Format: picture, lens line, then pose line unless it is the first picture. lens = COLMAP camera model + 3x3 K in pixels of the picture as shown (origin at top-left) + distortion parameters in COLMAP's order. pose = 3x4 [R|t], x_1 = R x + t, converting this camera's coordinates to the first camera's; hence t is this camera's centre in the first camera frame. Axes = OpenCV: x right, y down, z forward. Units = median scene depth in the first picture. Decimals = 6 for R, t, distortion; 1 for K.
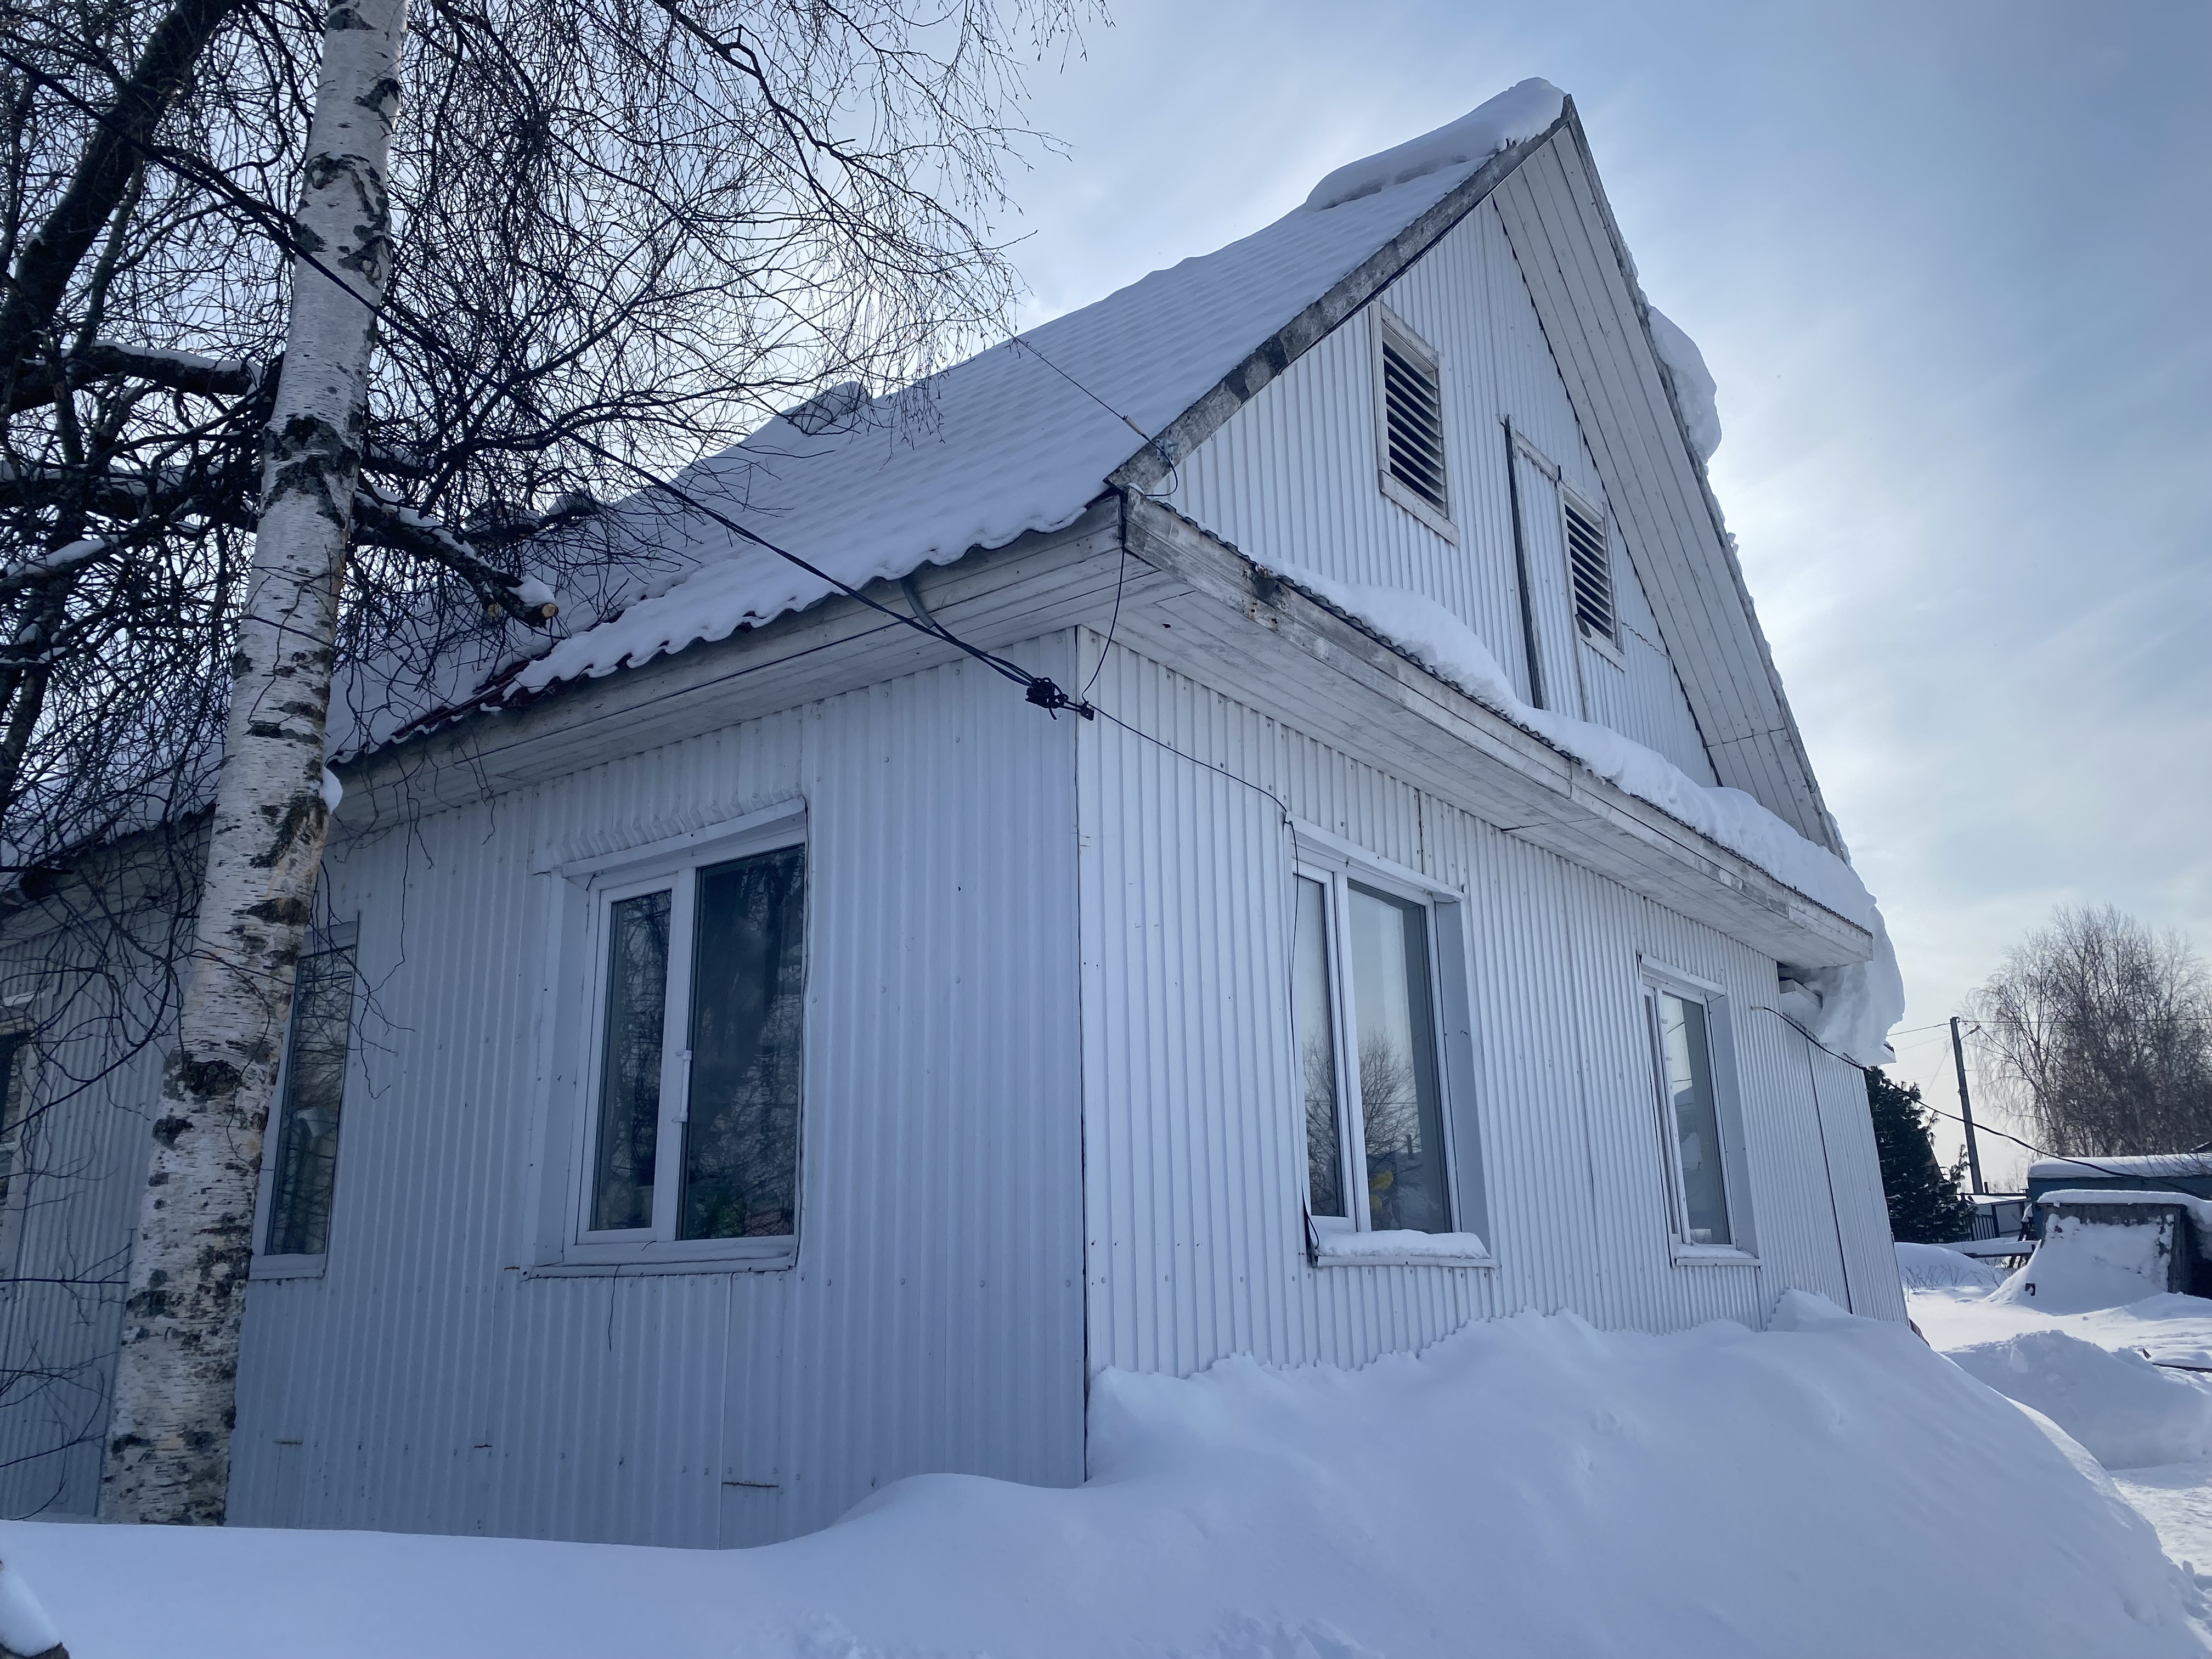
lens RADIAL K [[1661.1, 0, 1109.2], [0, 1661.1, 836.5], [0, 0, 1]] dist [0.037550, -0.004600]
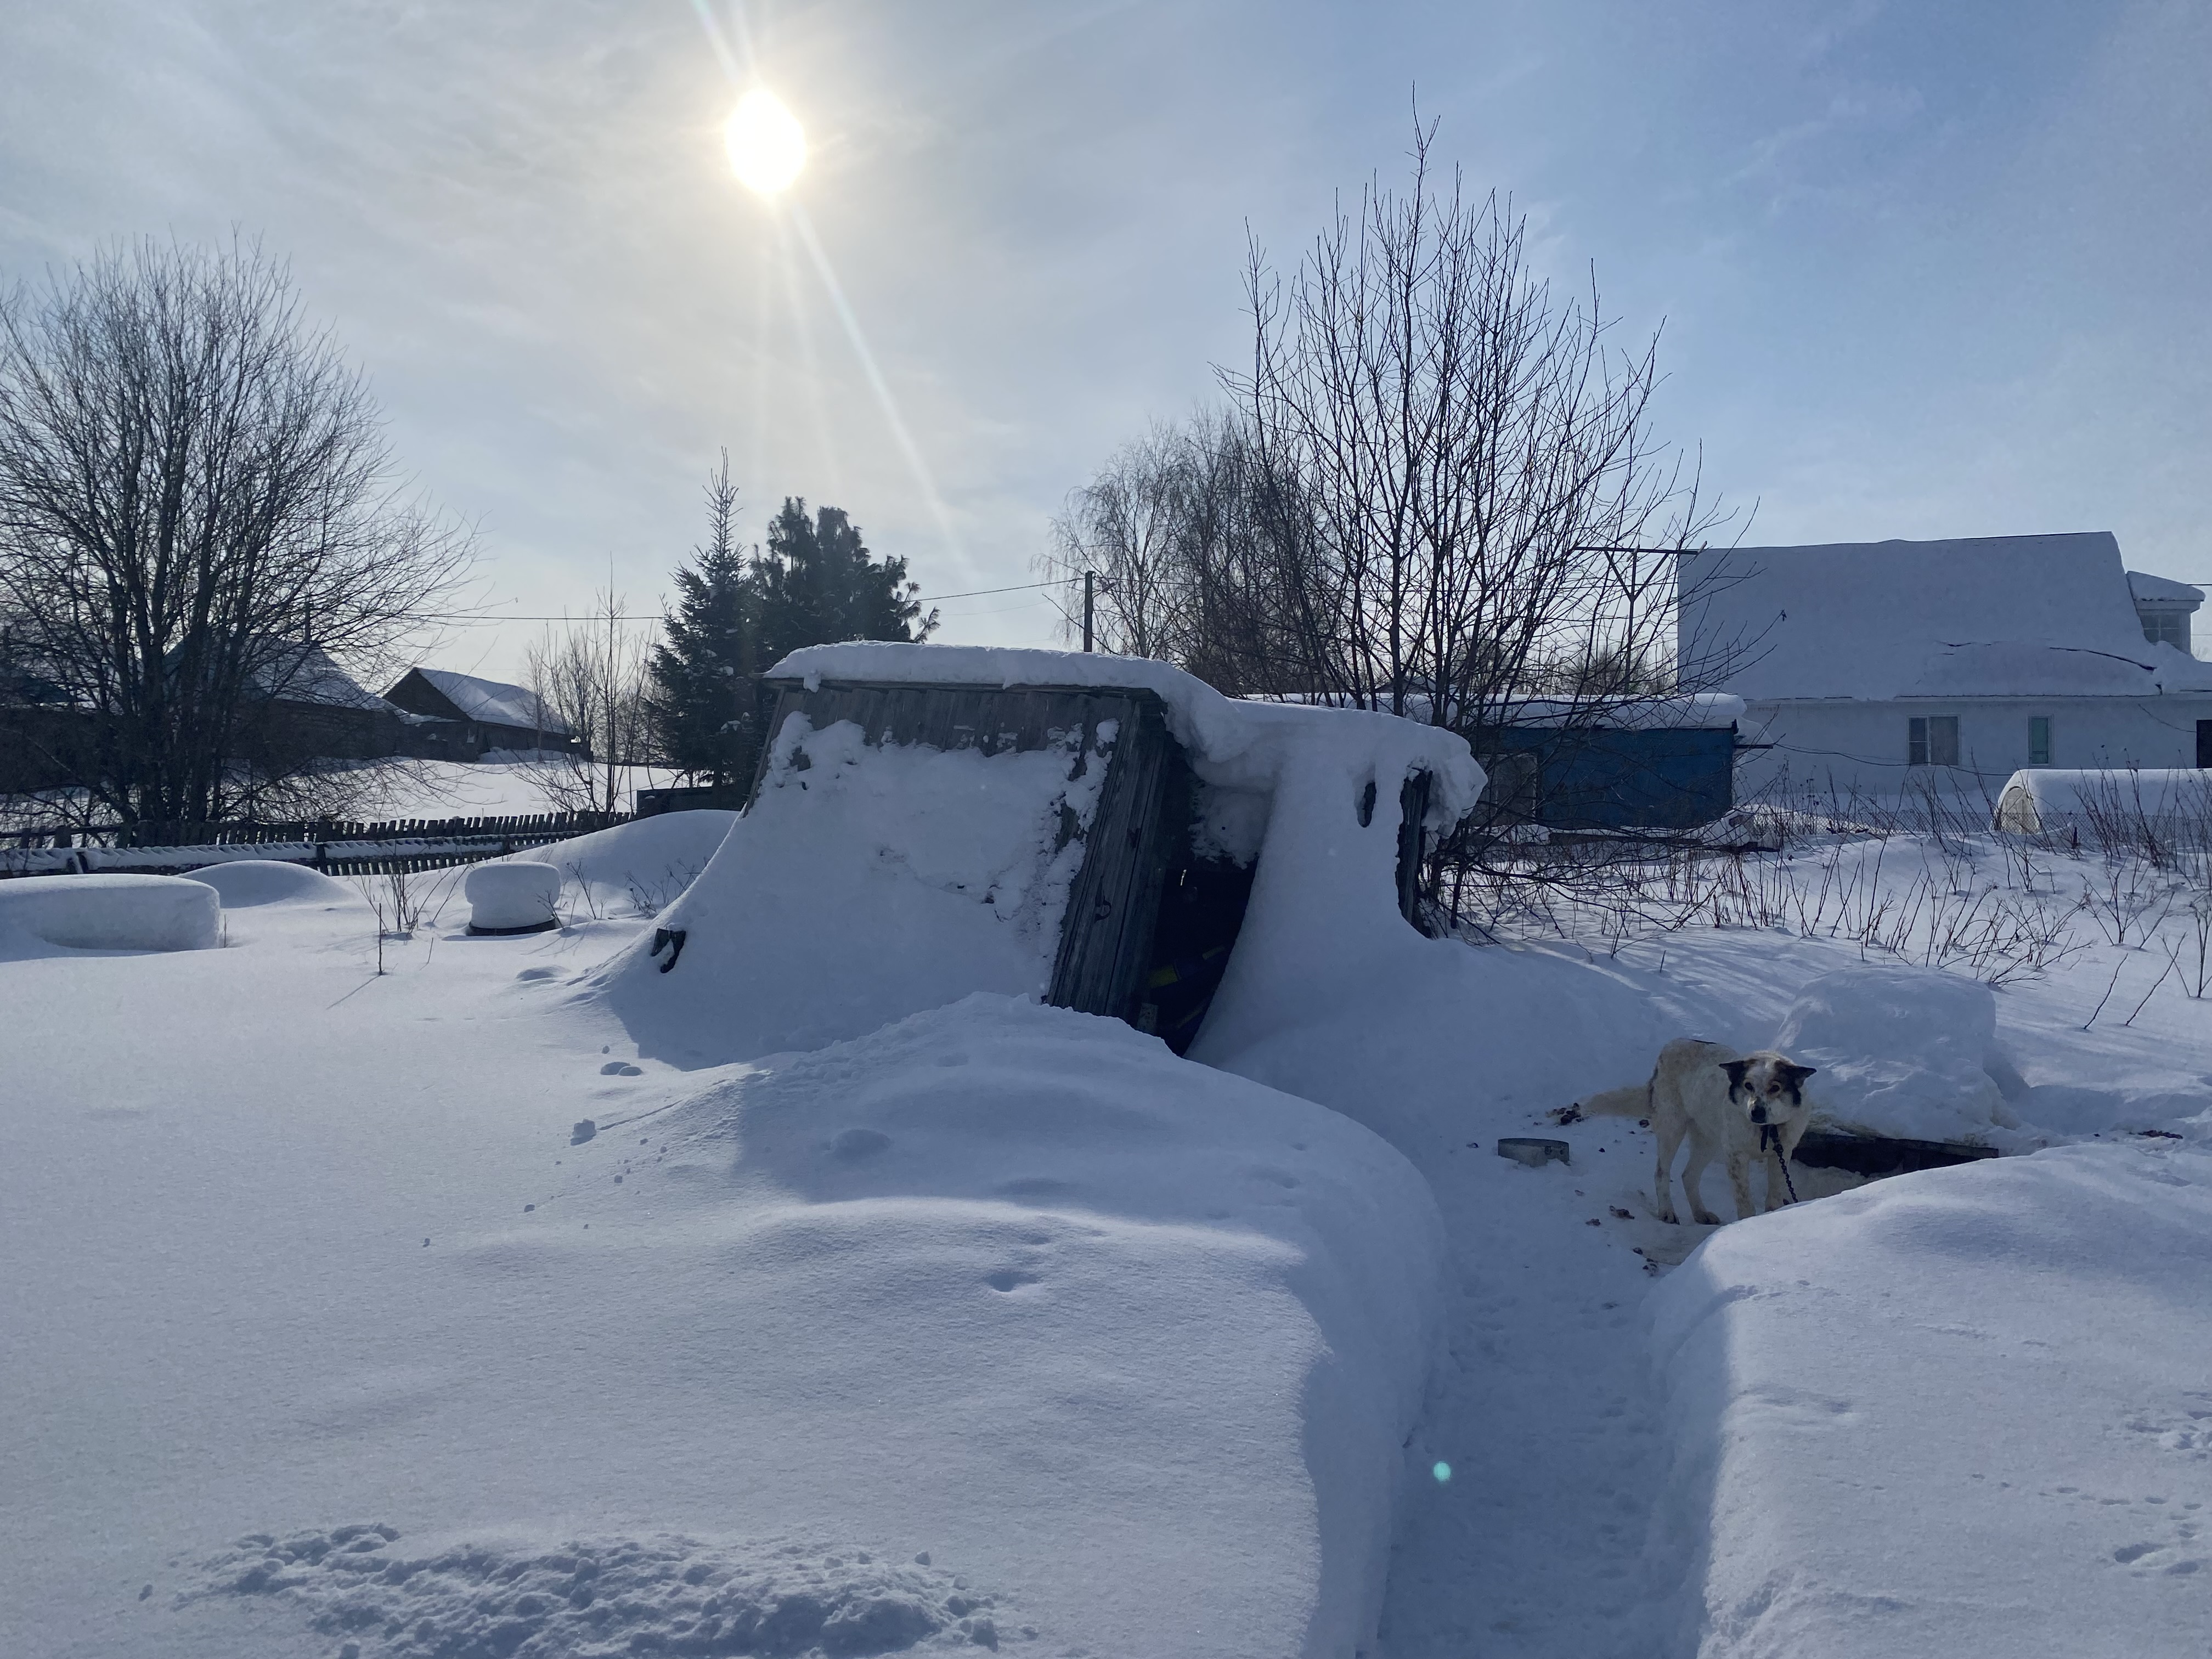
lens RADIAL K [[1661.1, 0, 1109.2], [0, 1661.1, 836.5], [0, 0, 1]] dist [0.037550, -0.004600]
pose [[0.902768, 0.026239, 0.429326, 0.488205], [-0.130106, 0.968038, 0.214419, 0.175569], [-0.409978, -0.249429, 0.877328, 0.712241]]
